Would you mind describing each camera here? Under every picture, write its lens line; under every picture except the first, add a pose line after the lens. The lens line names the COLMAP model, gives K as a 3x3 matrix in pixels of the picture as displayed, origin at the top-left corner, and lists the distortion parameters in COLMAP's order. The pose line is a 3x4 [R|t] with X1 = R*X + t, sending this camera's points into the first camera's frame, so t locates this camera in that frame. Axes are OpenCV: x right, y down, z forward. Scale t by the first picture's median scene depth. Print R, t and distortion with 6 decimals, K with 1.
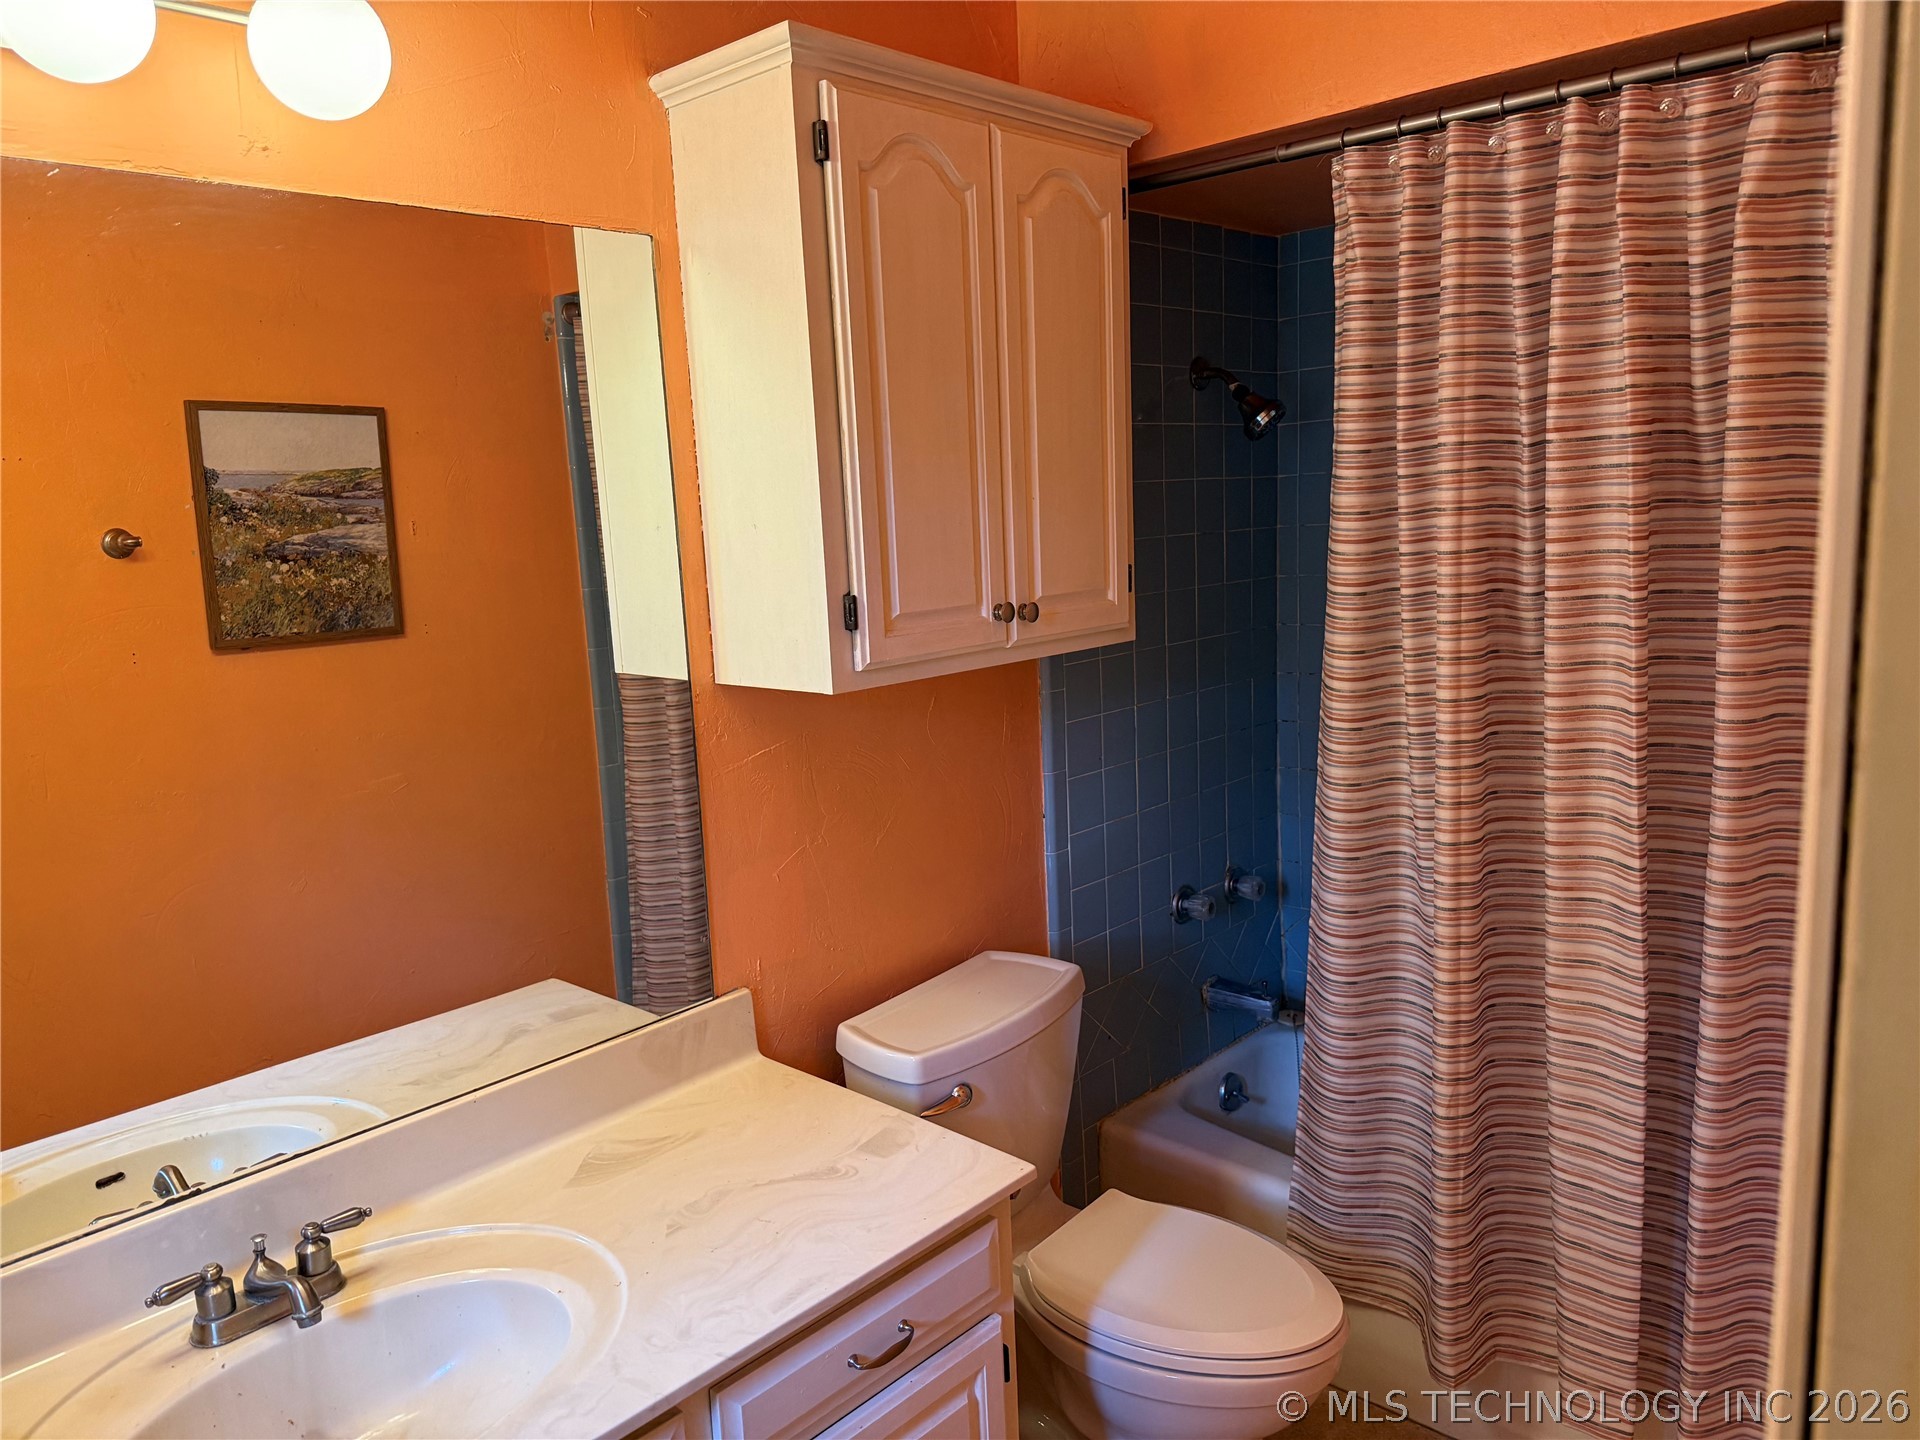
lens RADIAL K [[1344.6, 0, 948.2], [0, 1344.6, 726.1], [0, 0, 1]] dist [0.110423, -0.137635]
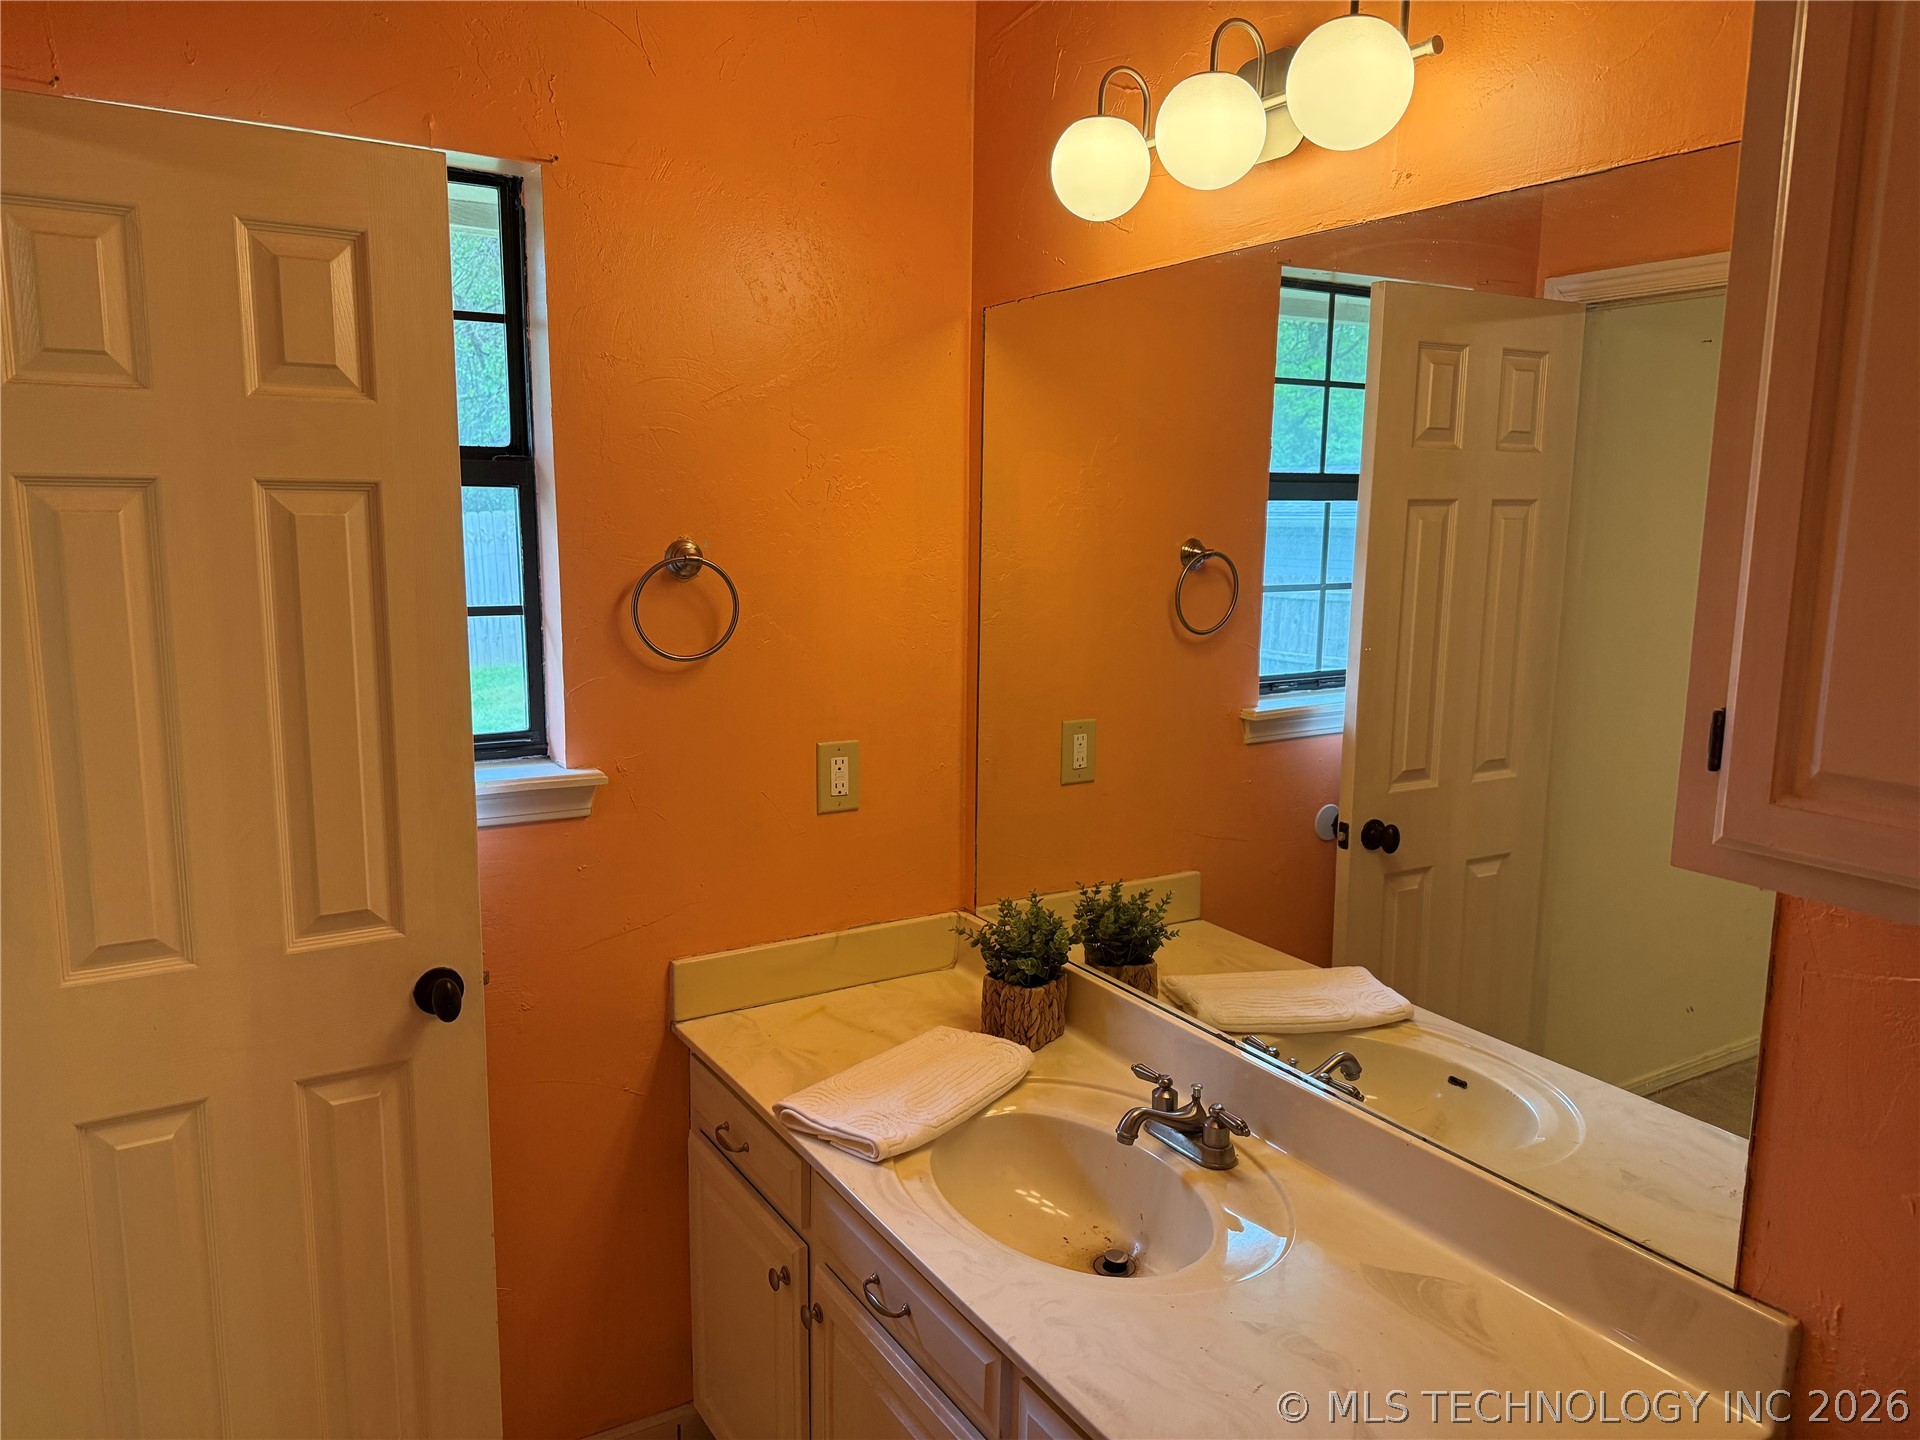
lens RADIAL K [[1344.6, 0, 948.2], [0, 1344.6, 726.1], [0, 0, 1]] dist [0.110423, -0.137635]
pose [[-0.261359, 0.198133, -0.944688, 0.542169], [-0.160119, 0.956247, 0.244856, -0.173680], [0.951868, 0.215257, -0.218199, 0.789195]]
